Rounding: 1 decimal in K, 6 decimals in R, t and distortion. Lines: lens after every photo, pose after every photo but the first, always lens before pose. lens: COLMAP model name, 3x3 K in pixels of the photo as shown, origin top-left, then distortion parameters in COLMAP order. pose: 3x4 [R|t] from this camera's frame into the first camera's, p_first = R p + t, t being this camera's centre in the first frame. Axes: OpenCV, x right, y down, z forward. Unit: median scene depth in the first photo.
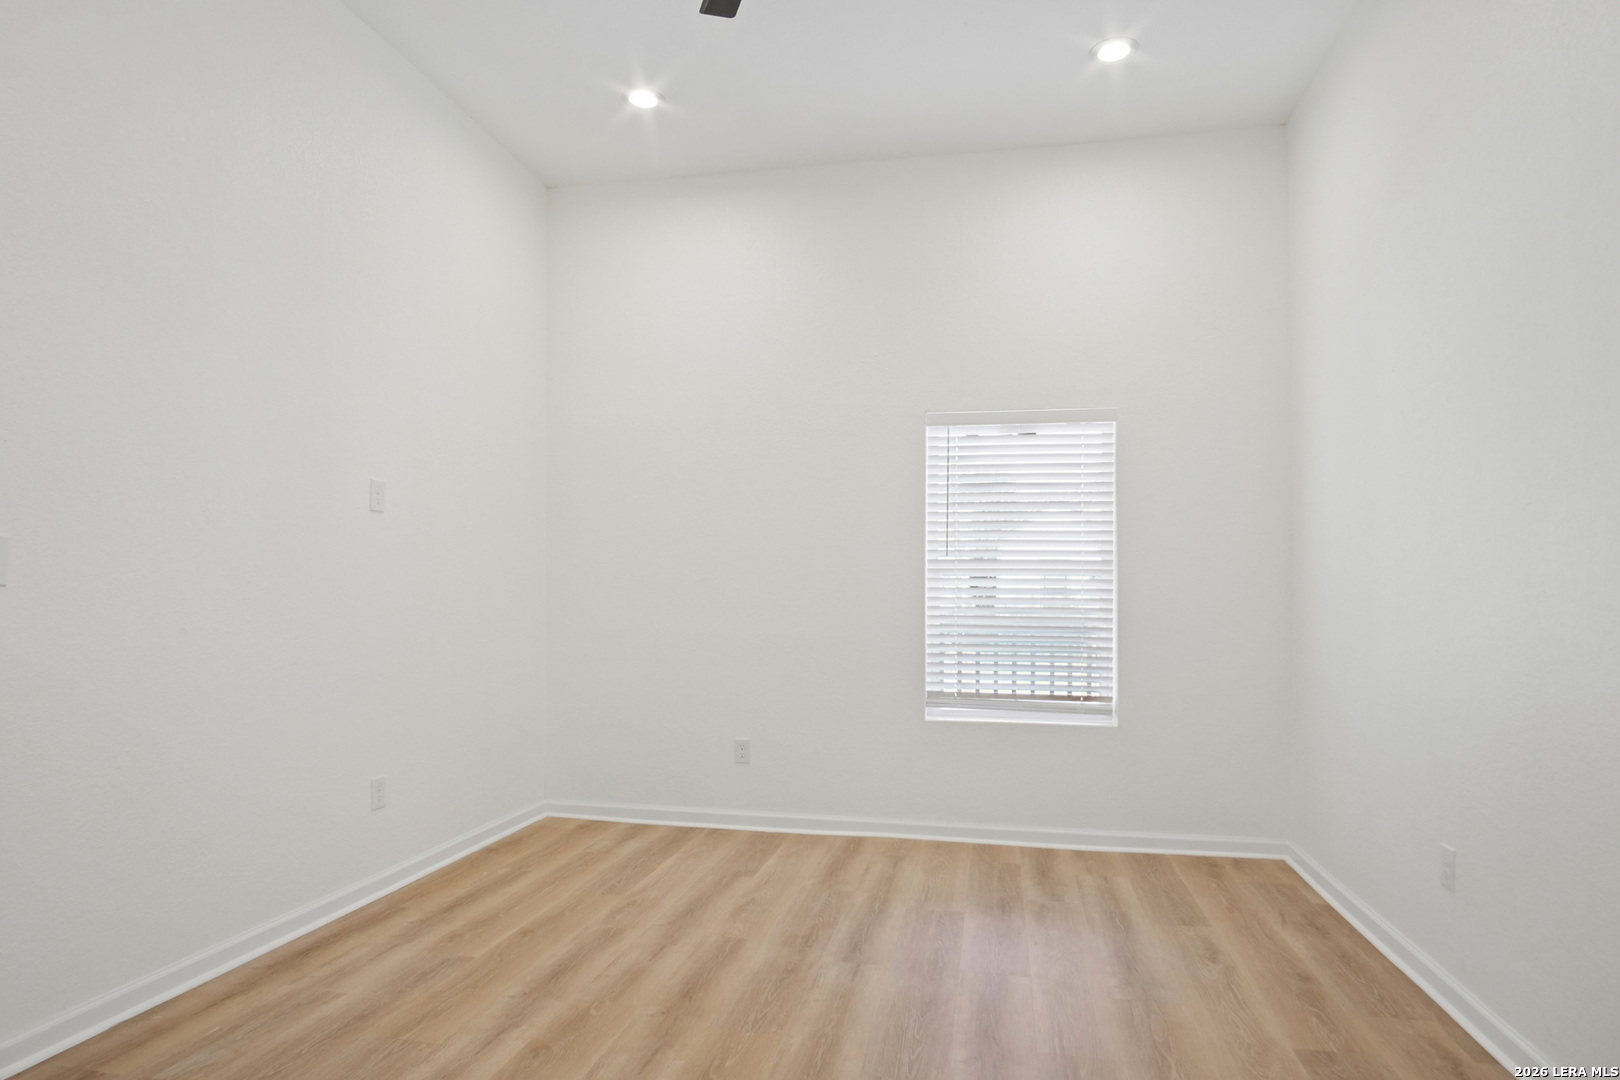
lens RADIAL K [[885.2, 0, 806.8], [0, 885.2, 571.6], [0, 0, 1]] dist [-0.017683, 0.000551]
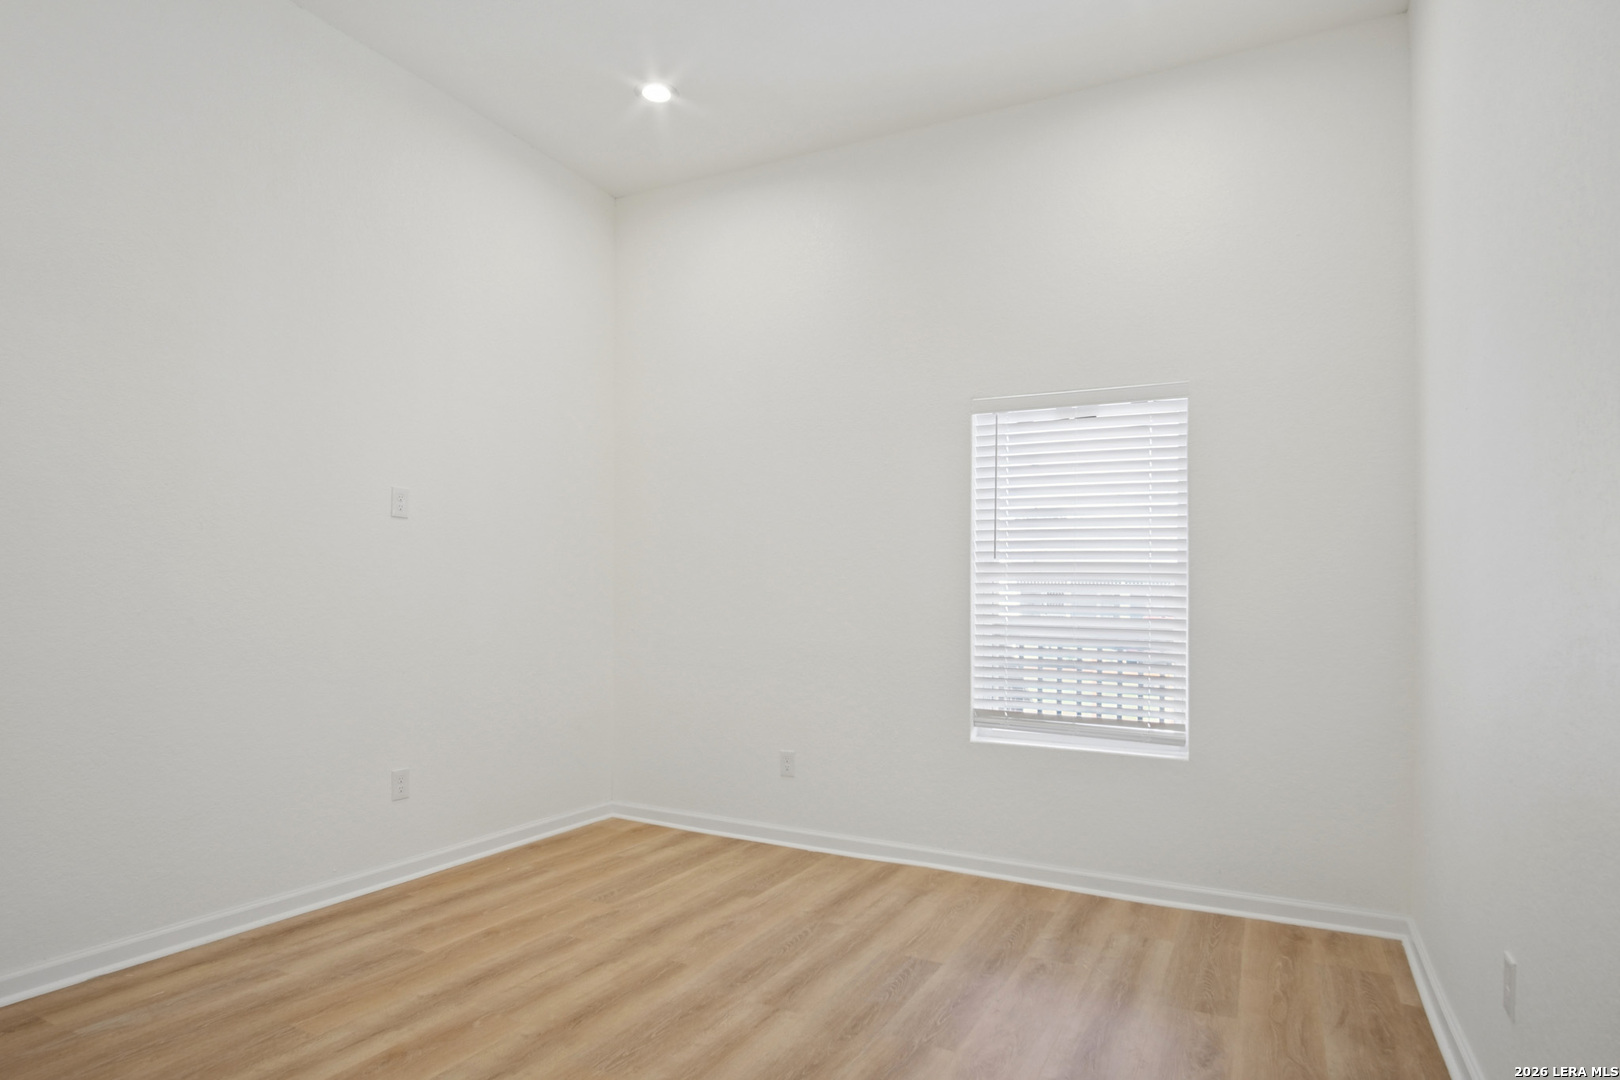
lens RADIAL K [[885.2, 0, 806.8], [0, 885.2, 571.6], [0, 0, 1]] dist [-0.017683, 0.000551]
pose [[0.964021, -0.000707, -0.265825, 0.230750], [-0.001779, 0.999957, -0.009113, 0.004751], [0.265820, 0.009258, 0.963978, 0.096097]]
